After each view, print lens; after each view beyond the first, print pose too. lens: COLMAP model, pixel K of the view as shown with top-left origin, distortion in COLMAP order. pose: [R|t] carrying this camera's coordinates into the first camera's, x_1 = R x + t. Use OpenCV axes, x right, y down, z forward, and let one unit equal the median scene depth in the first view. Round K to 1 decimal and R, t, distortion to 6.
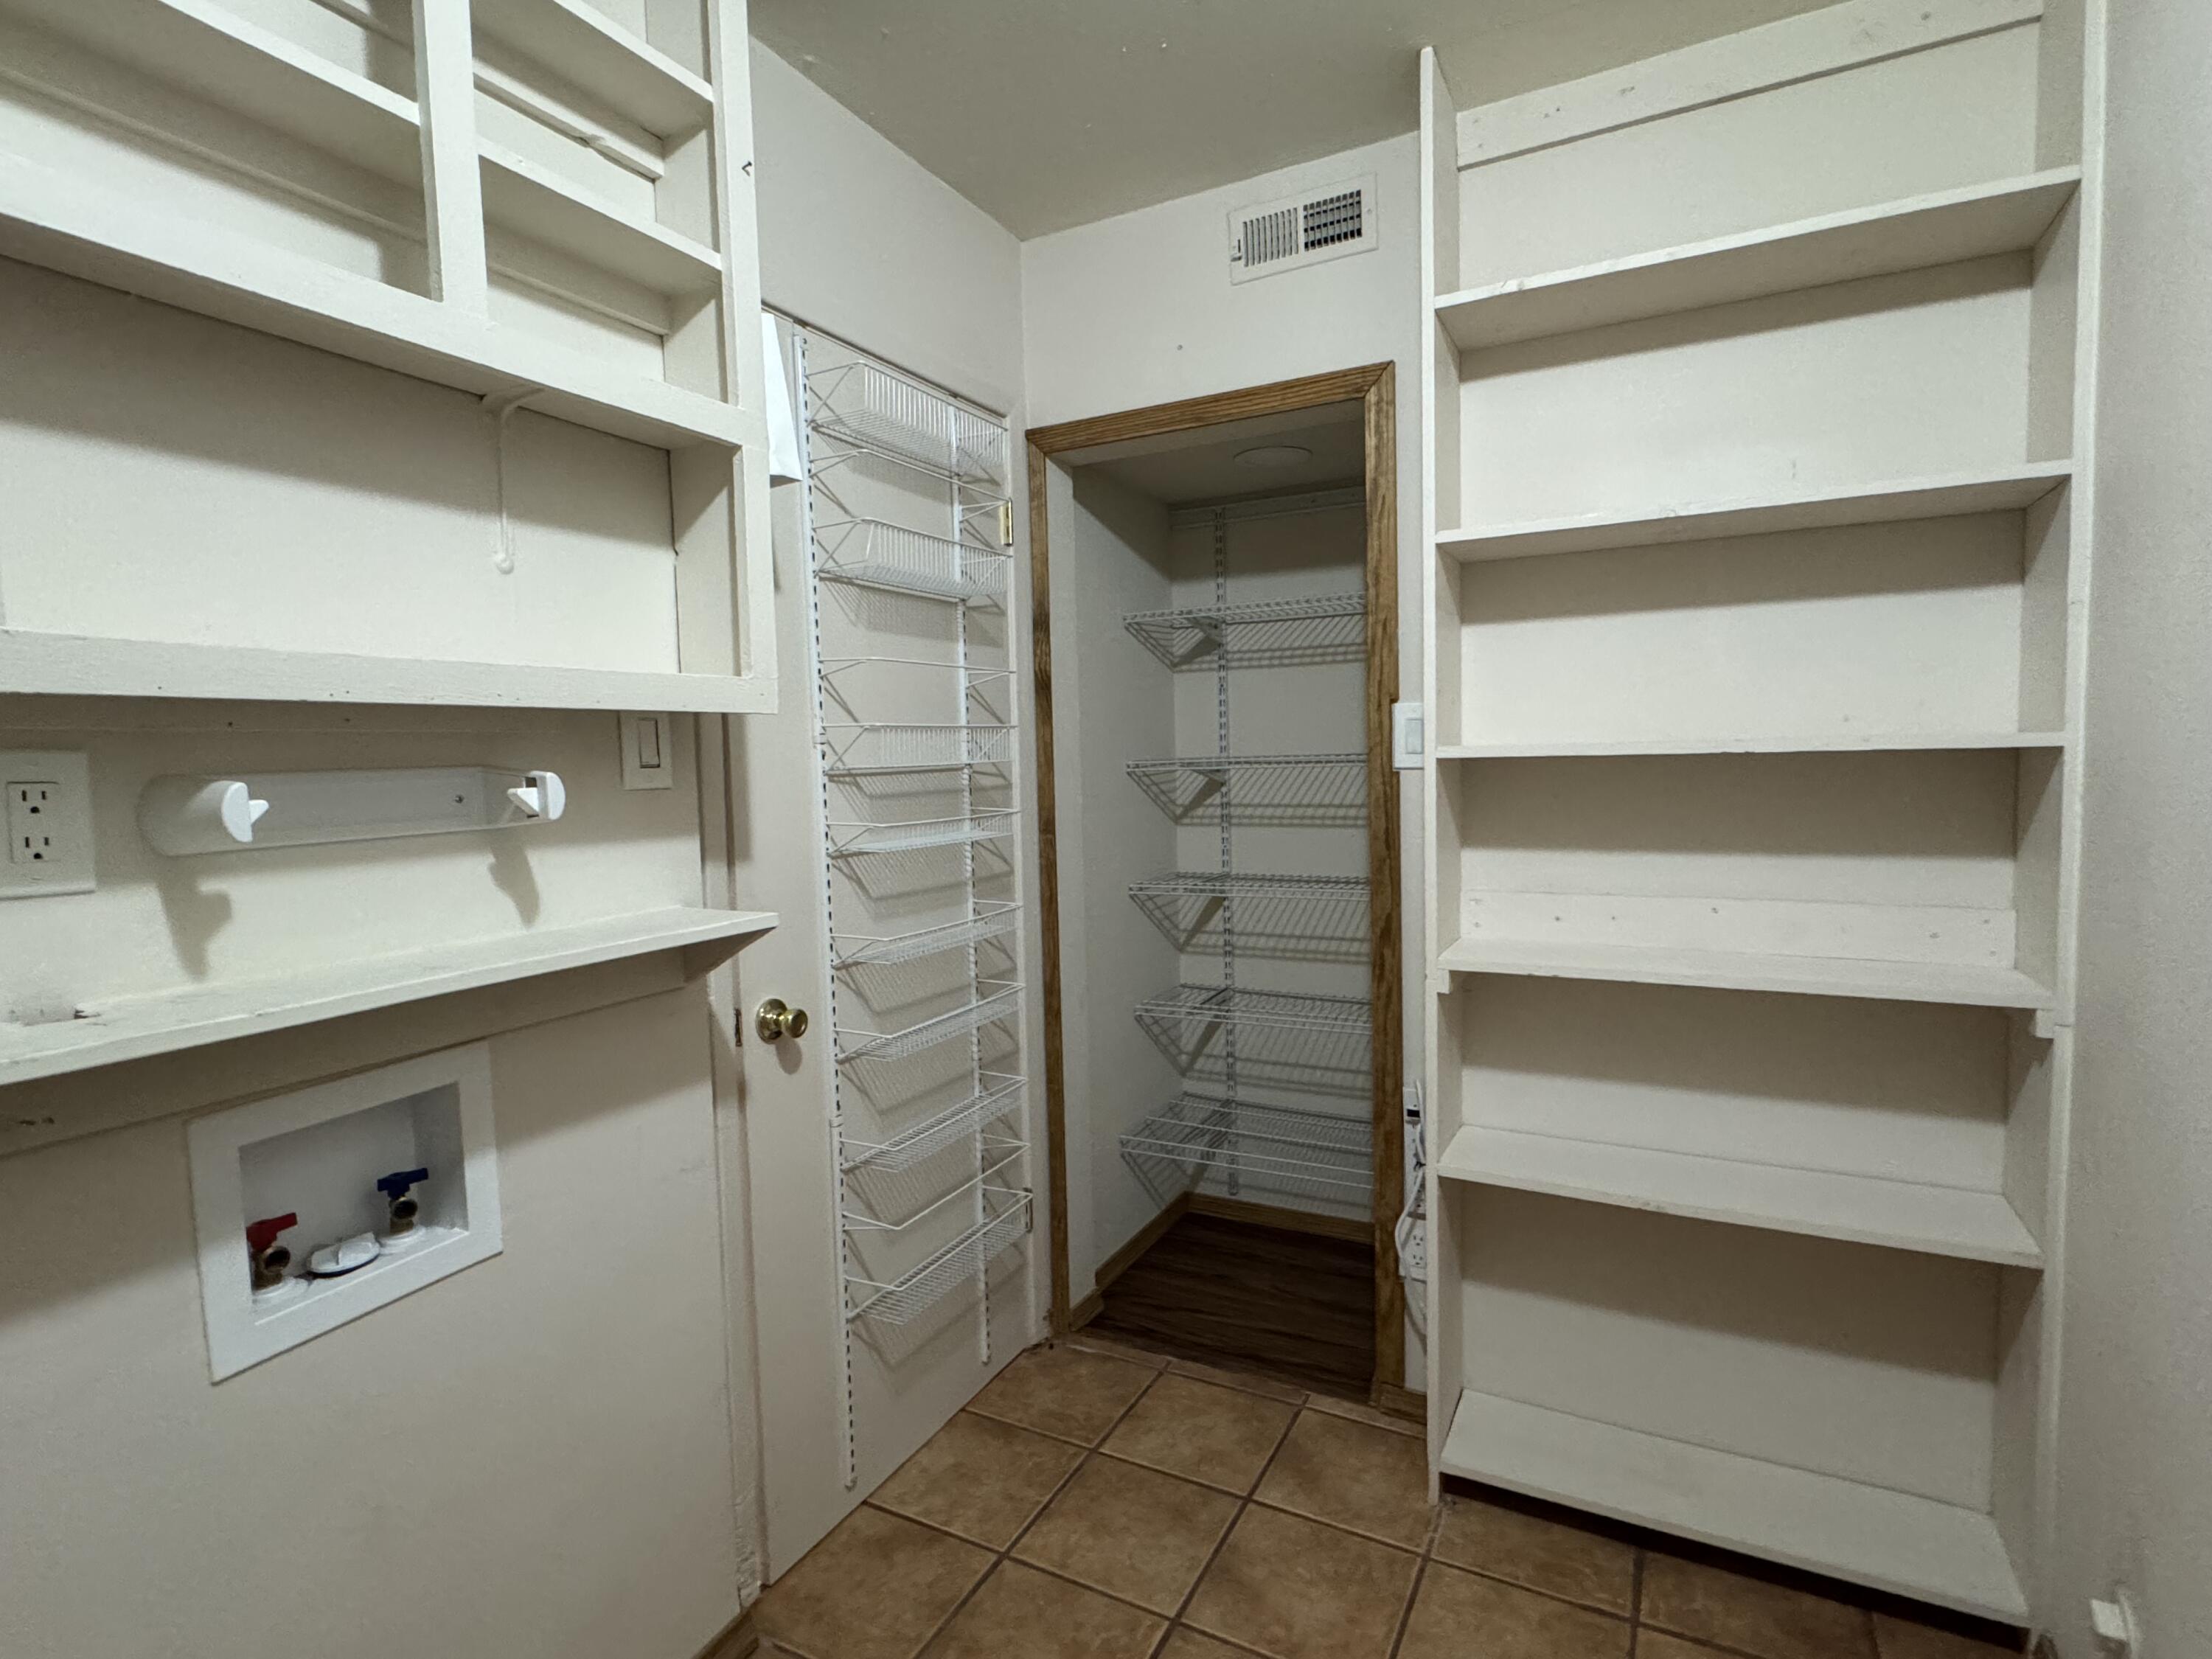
lens RADIAL K [[1099.3, 0, 1106.0], [0, 1099.3, 829.5], [0, 0, 1]] dist [-0.003608, -0.000188]
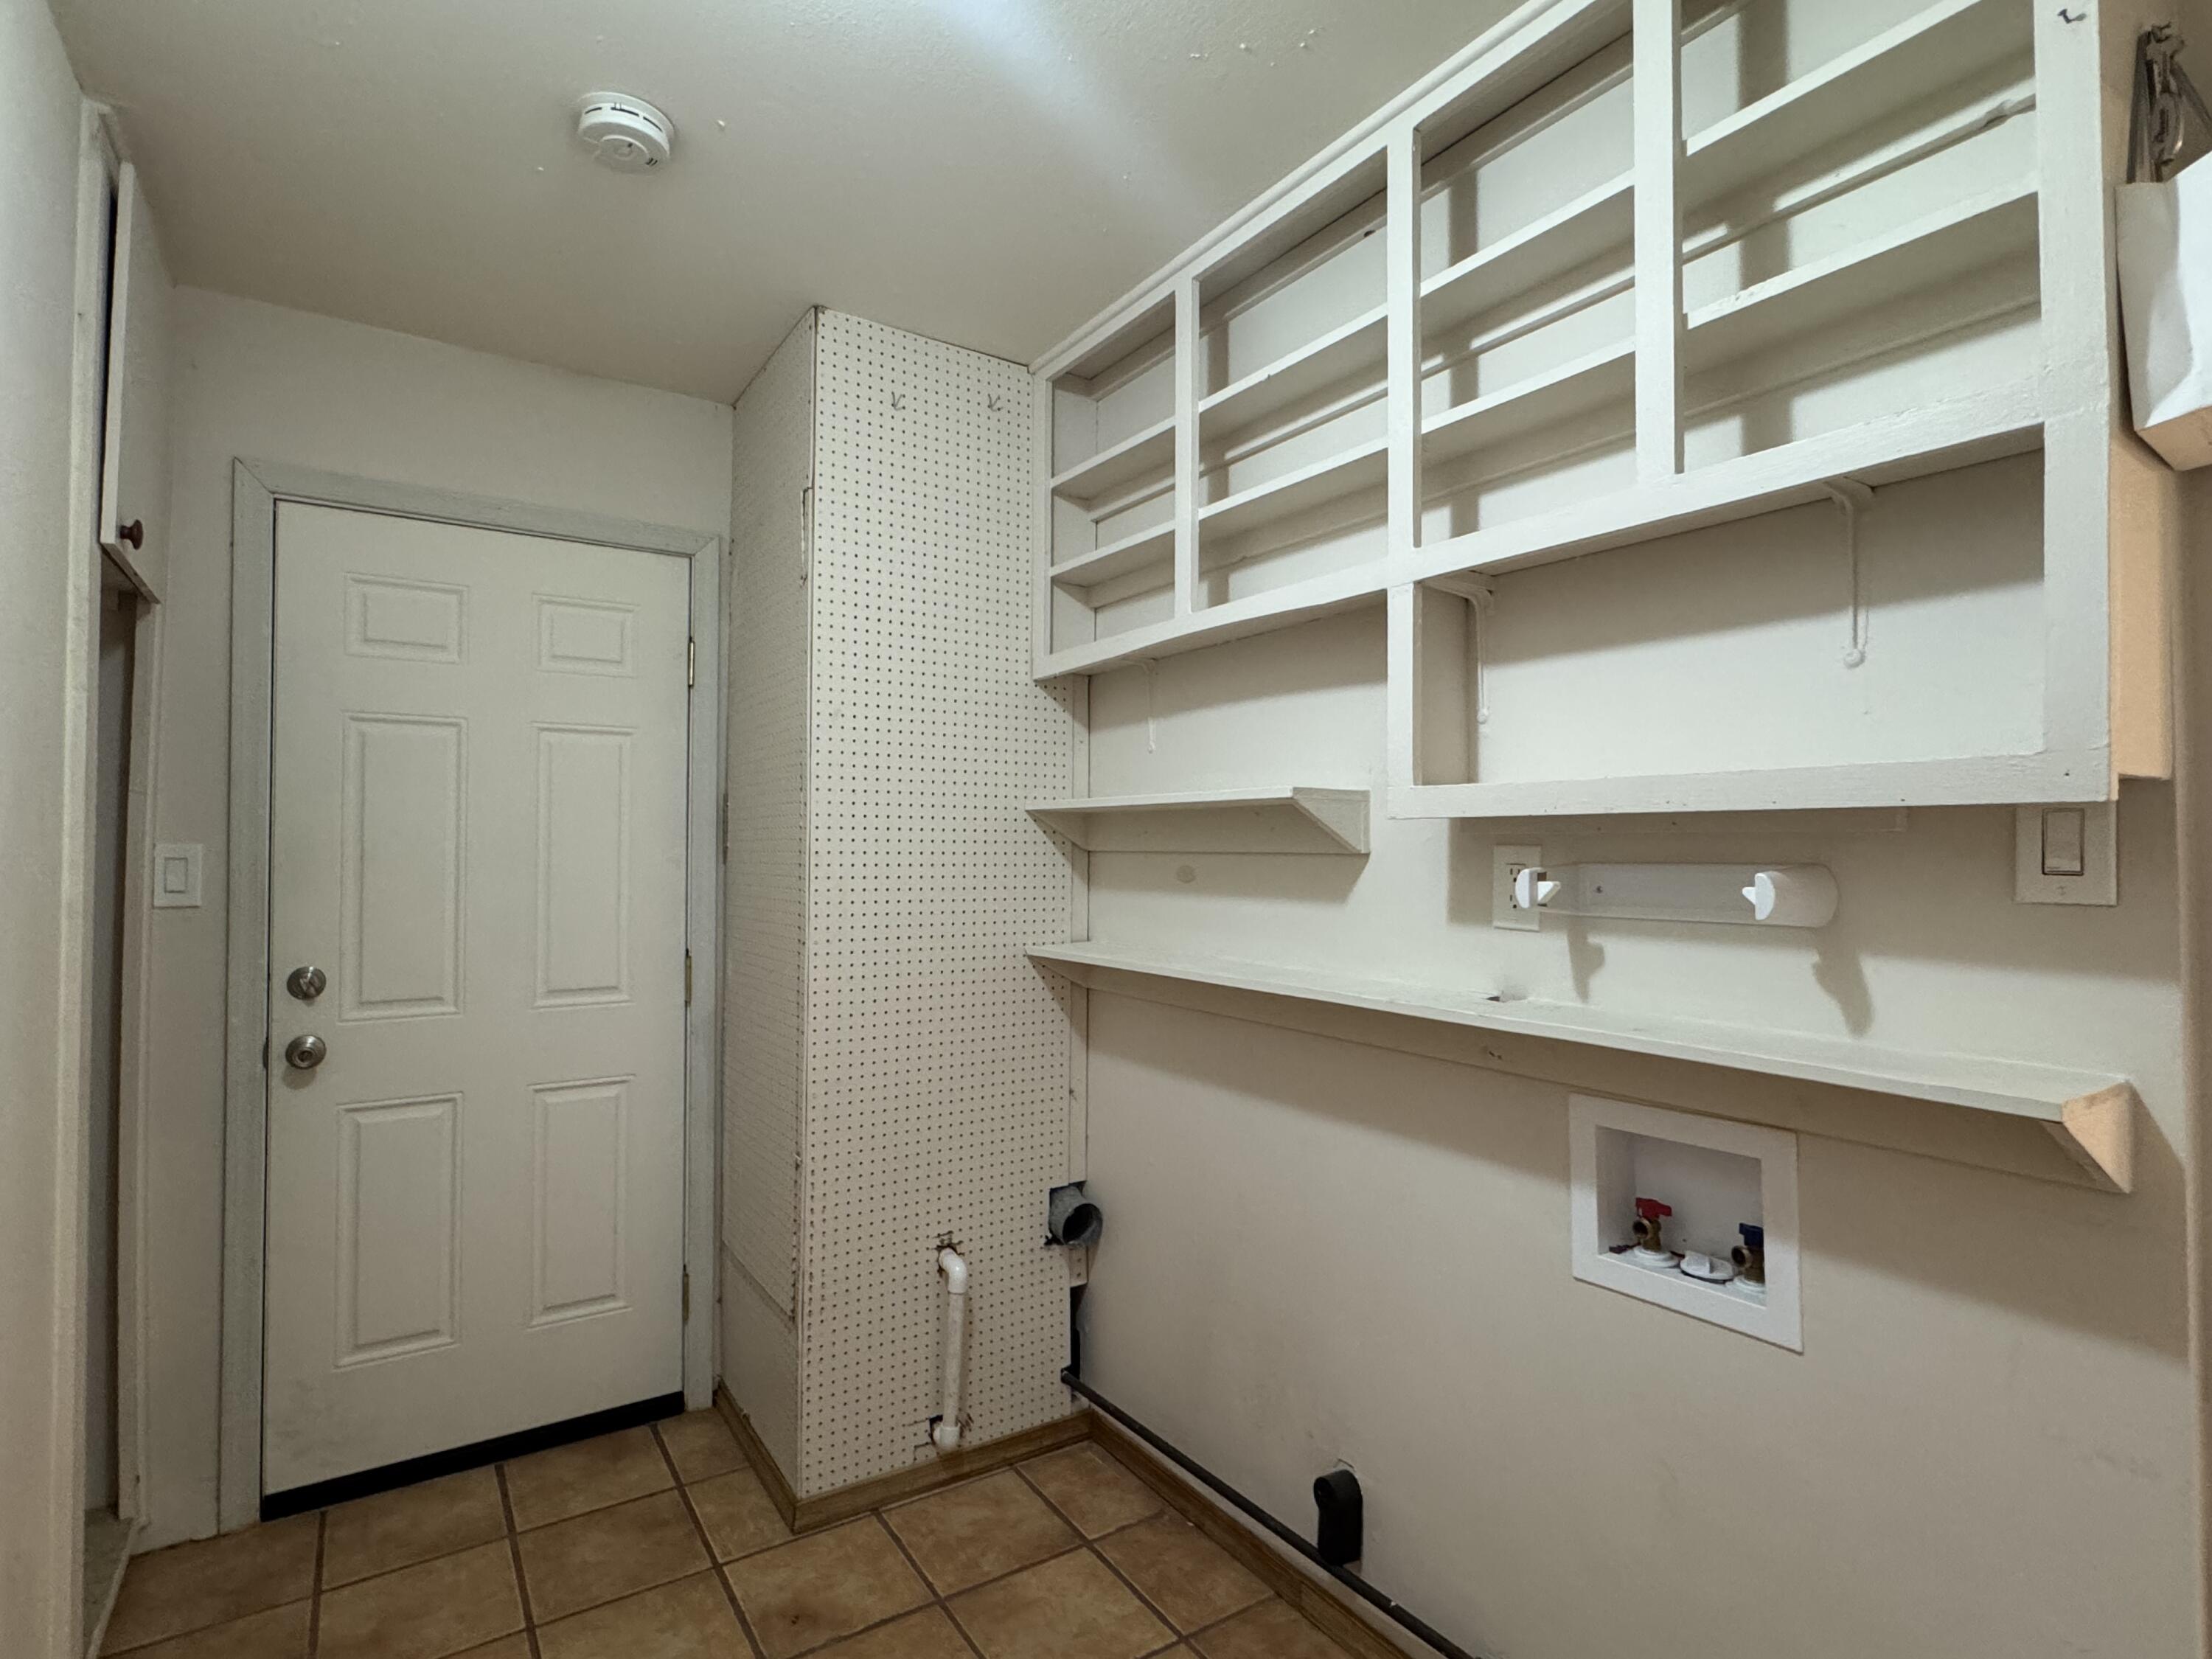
lens RADIAL K [[1107.9, 0, 1095.5], [0, 1107.9, 824.7], [0, 0, 1]] dist [0.001652, 0.000471]
pose [[-0.488168, 0.007328, -0.872719, 0.491568], [-0.048206, 0.998212, 0.035347, -0.075292], [0.871417, 0.059326, -0.486942, 0.699235]]
